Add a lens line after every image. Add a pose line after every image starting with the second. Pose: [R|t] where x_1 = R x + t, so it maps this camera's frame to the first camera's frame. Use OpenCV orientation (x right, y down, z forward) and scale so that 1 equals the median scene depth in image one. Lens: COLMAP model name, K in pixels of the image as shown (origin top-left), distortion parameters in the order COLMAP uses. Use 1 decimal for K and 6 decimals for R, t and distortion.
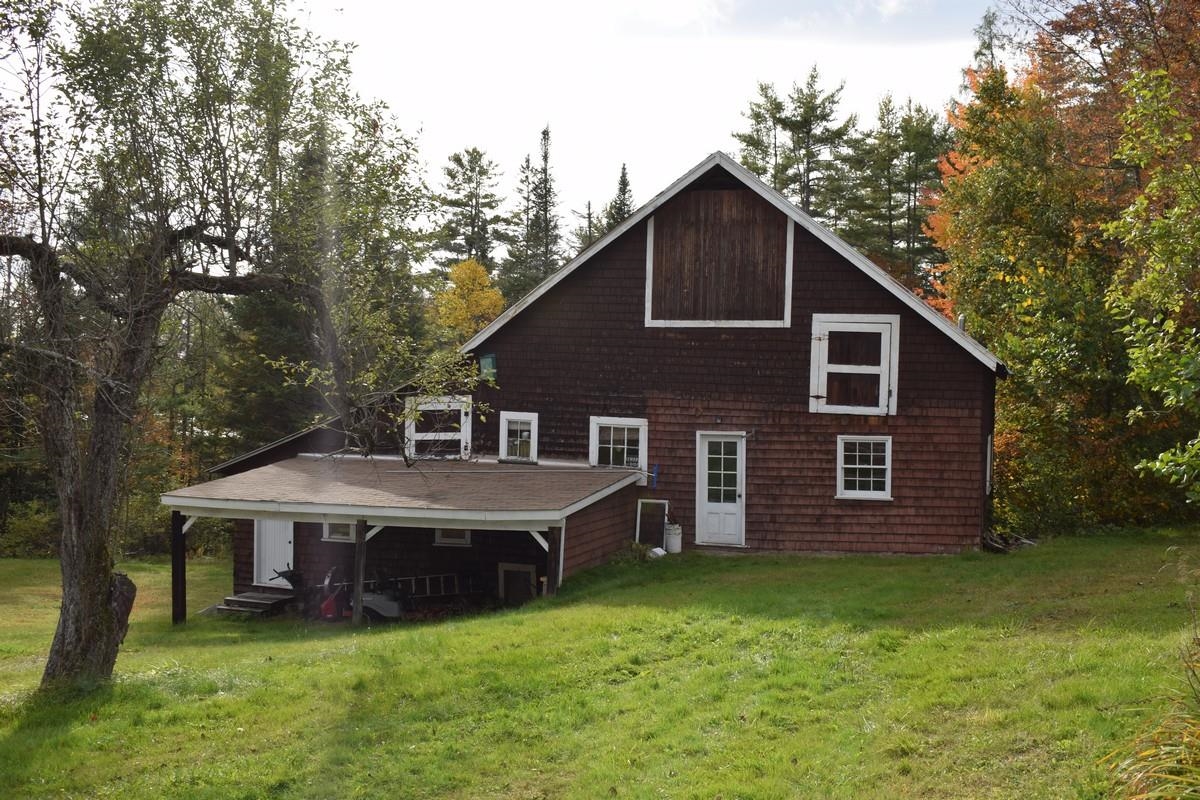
lens RADIAL K [[1240.5, 0, 600.0], [0, 1240.5, 400.9], [0, 0, 1]] dist [-0.059525, 0.000000]
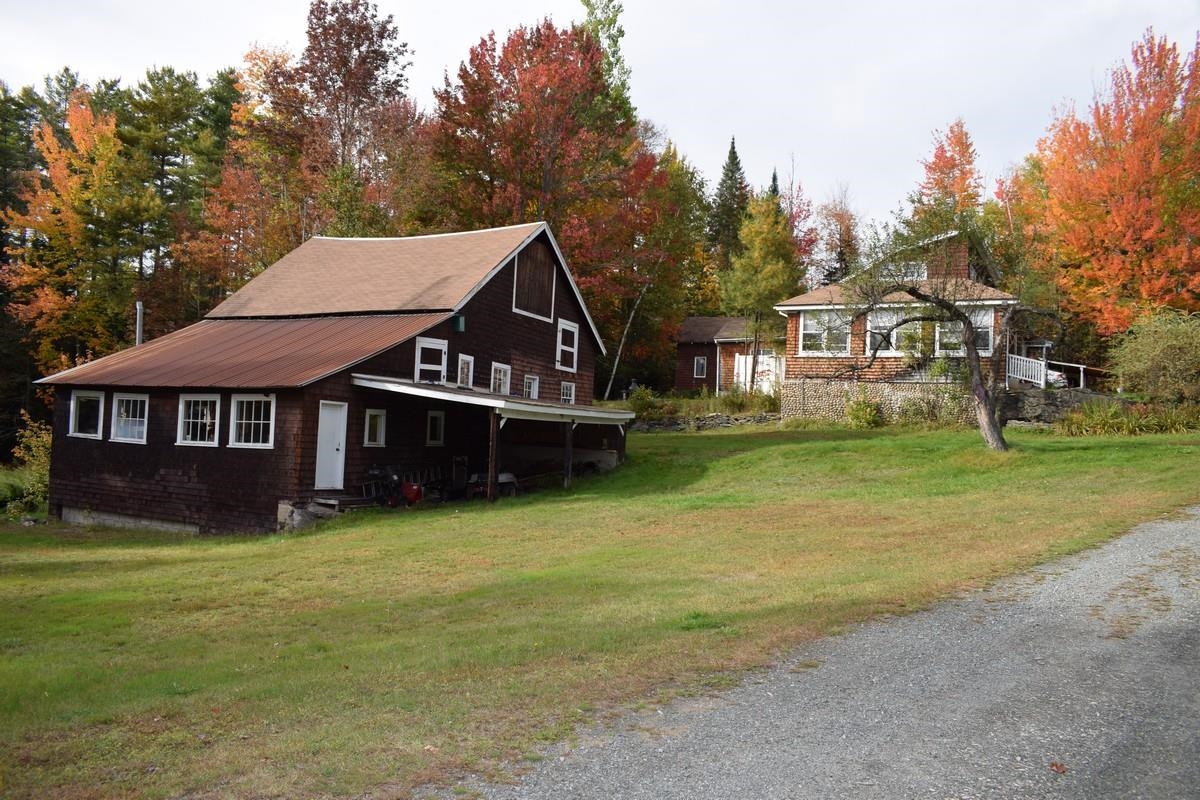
lens RADIAL K [[937.9, 0, 599.1], [0, 937.9, 393.2], [0, 0, 1]] dist [-0.088051, 0.009717]
pose [[0.117034, 0.050377, 0.991849, -1.168738], [-0.014286, 0.998695, -0.049039, 0.108507], [-0.993025, -0.008430, 0.117601, 0.709250]]
